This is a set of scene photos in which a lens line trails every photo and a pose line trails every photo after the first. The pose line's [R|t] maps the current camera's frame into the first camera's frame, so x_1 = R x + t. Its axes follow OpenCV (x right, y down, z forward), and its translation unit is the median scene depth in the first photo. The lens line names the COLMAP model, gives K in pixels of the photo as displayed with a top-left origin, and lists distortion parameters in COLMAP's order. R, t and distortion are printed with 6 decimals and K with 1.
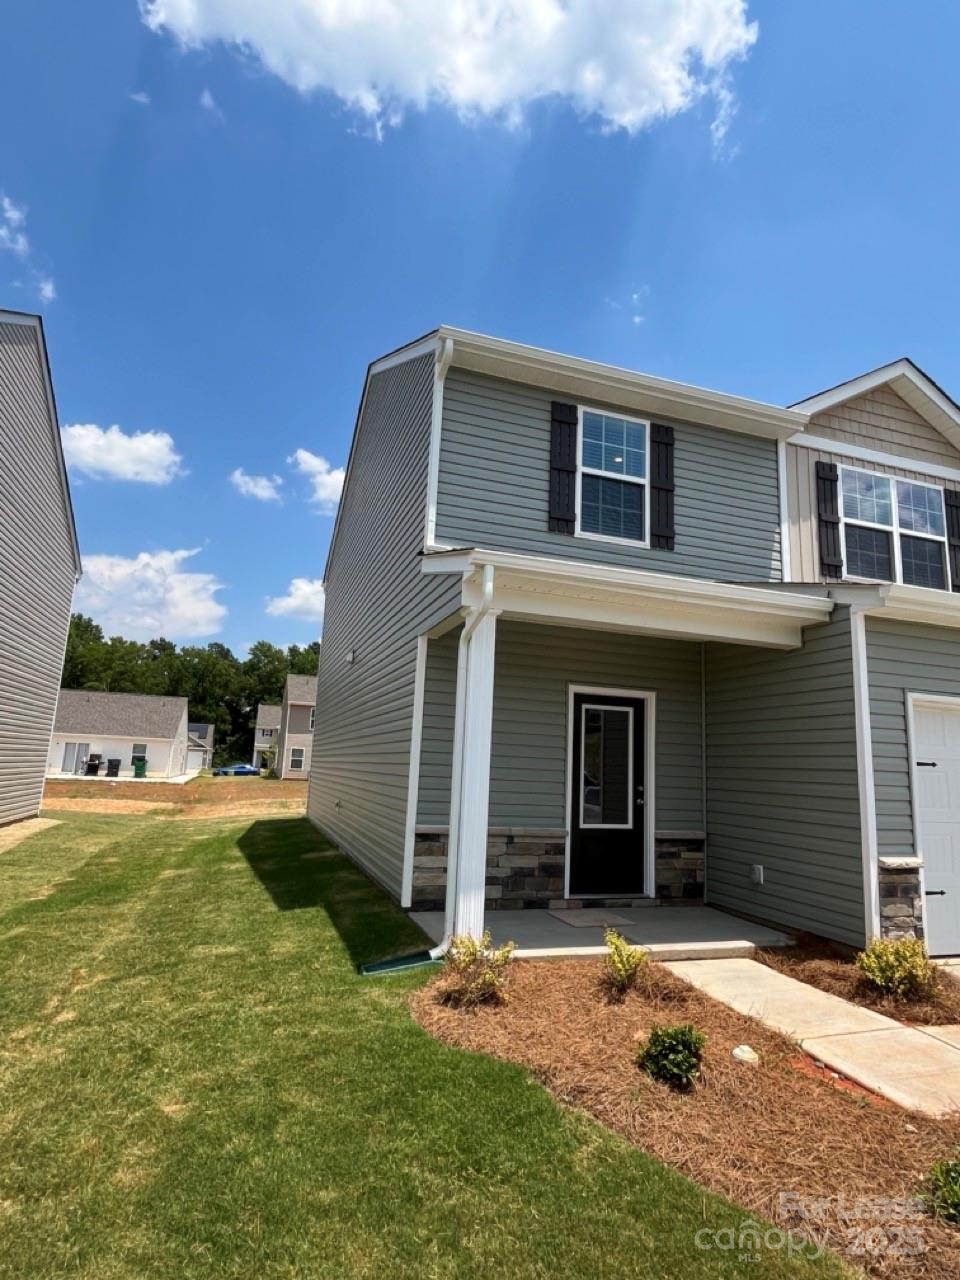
lens RADIAL K [[761.2, 0, 480.0], [0, 761.2, 640.0], [0, 0, 1]] dist [0.000095, 0.000815]
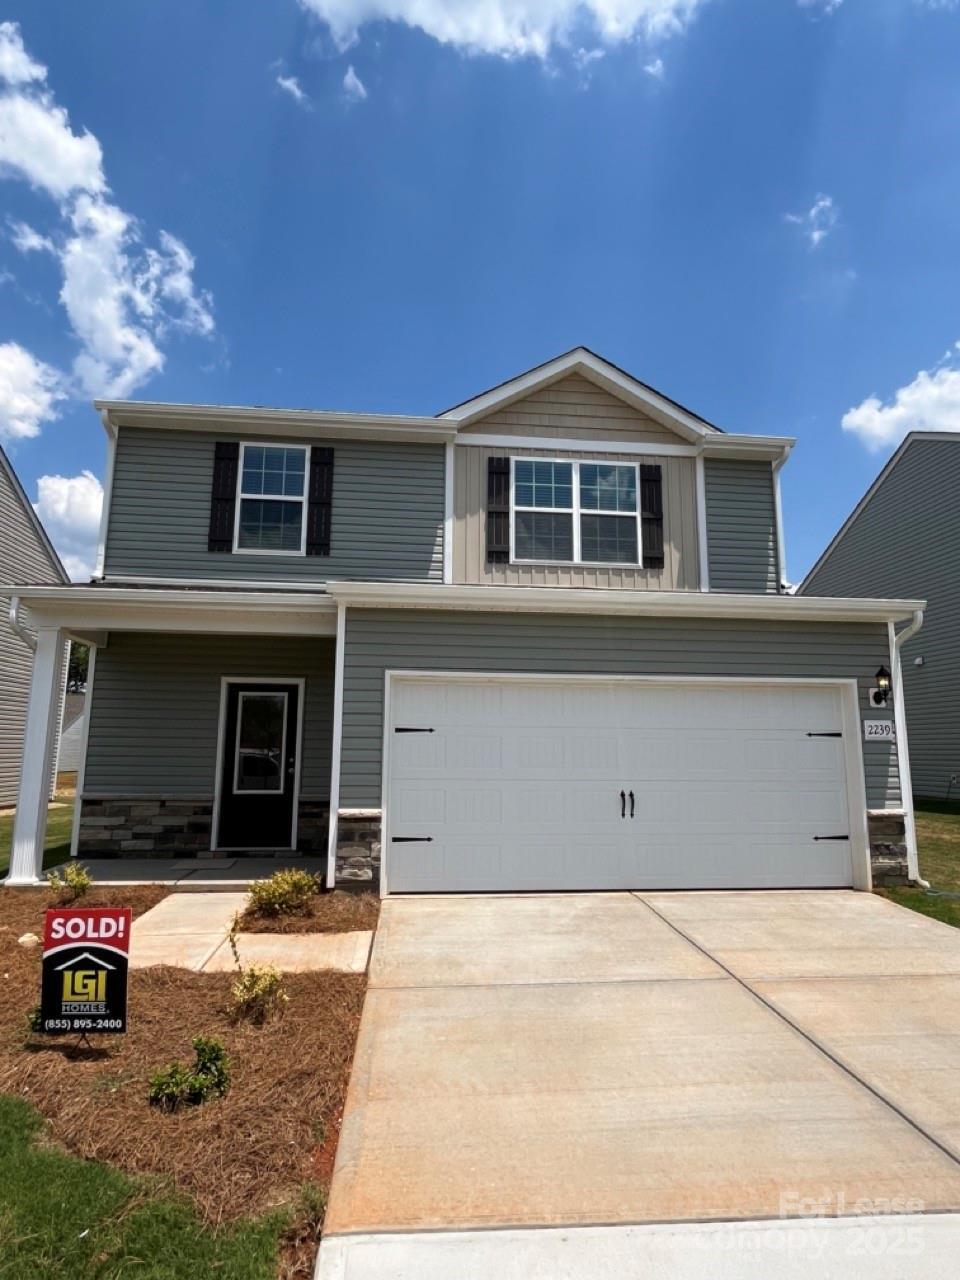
lens RADIAL K [[761.2, 0, 480.0], [0, 761.2, 640.0], [0, 0, 1]] dist [0.000095, 0.000815]
pose [[0.970273, -0.069460, -0.231832, 0.748383], [0.073272, 0.997281, 0.007863, 0.019288], [0.230656, -0.024616, 0.972724, -0.081180]]
